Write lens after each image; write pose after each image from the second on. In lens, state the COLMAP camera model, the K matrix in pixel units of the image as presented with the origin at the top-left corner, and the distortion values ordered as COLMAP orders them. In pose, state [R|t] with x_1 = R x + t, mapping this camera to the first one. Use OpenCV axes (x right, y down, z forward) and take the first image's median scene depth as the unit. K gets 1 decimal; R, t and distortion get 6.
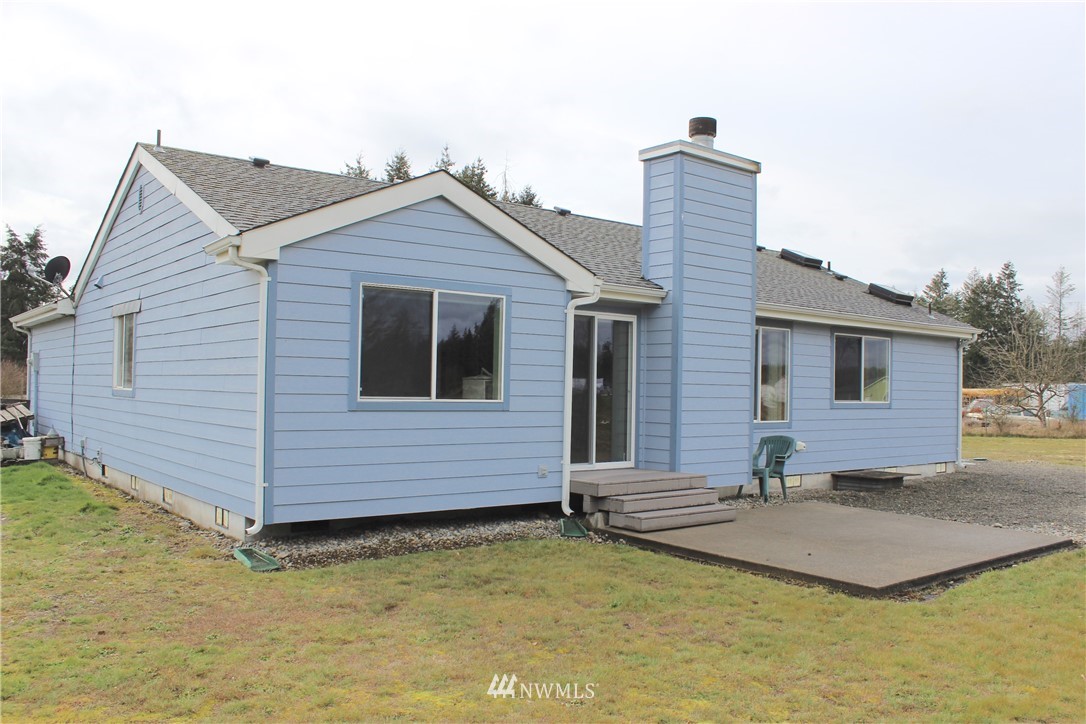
lens RADIAL K [[905.8, 0, 545.4], [0, 905.8, 367.2], [0, 0, 1]] dist [-0.170477, 0.149939]
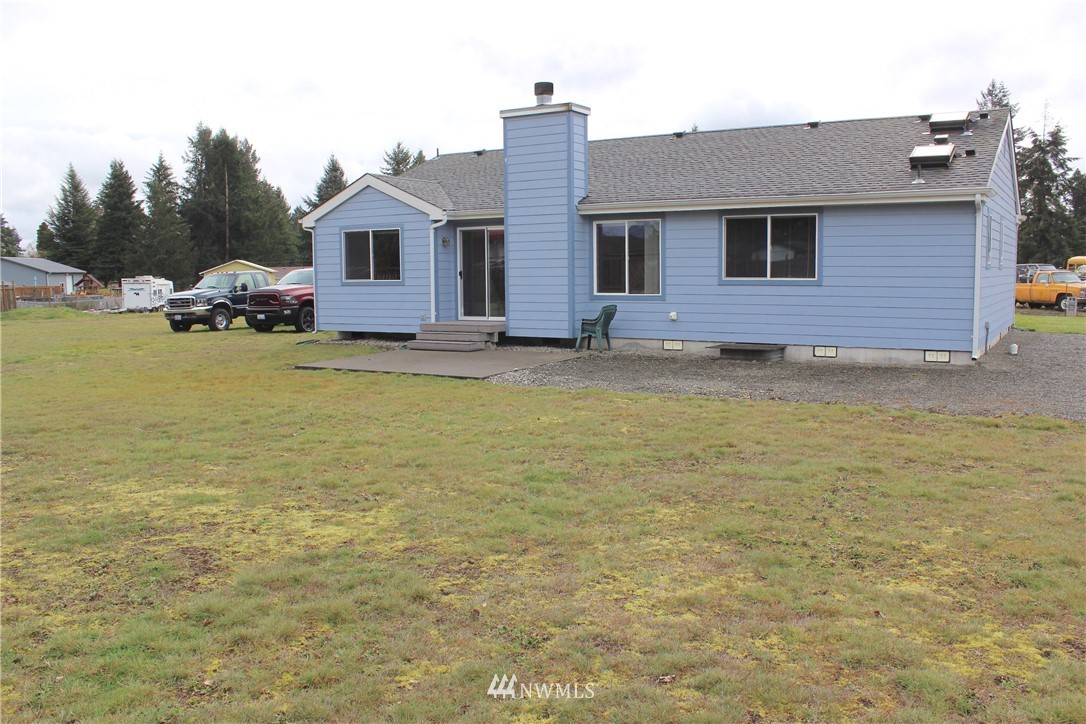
lens RADIAL K [[905.8, 0, 545.4], [0, 905.8, 367.2], [0, 0, 1]] dist [-0.170477, 0.149939]
pose [[0.346127, 0.077715, -0.934964, 1.621173], [0.037253, 0.994639, 0.096466, 0.039823], [0.937448, -0.068220, 0.341376, 0.500471]]
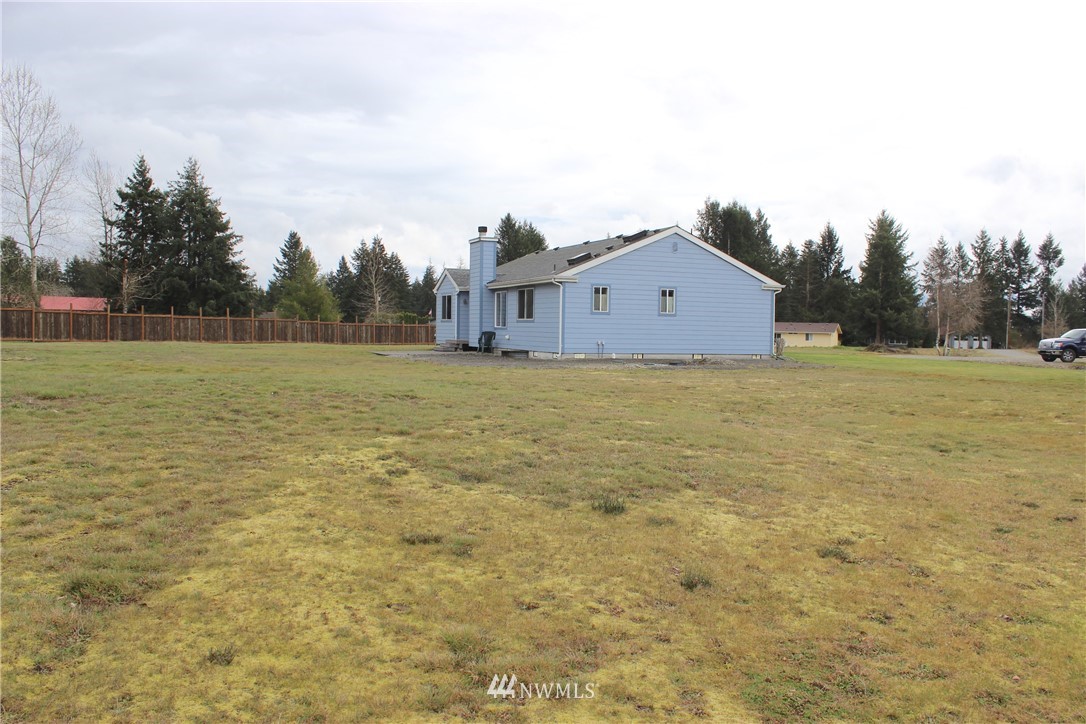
lens RADIAL K [[905.8, 0, 545.4], [0, 905.8, 367.2], [0, 0, 1]] dist [-0.170477, 0.149939]
pose [[-0.274483, 0.017597, -0.961431, 3.222728], [-0.000410, 0.999830, 0.018417, 0.150780], [0.961592, 0.005450, -0.274429, 2.155619]]
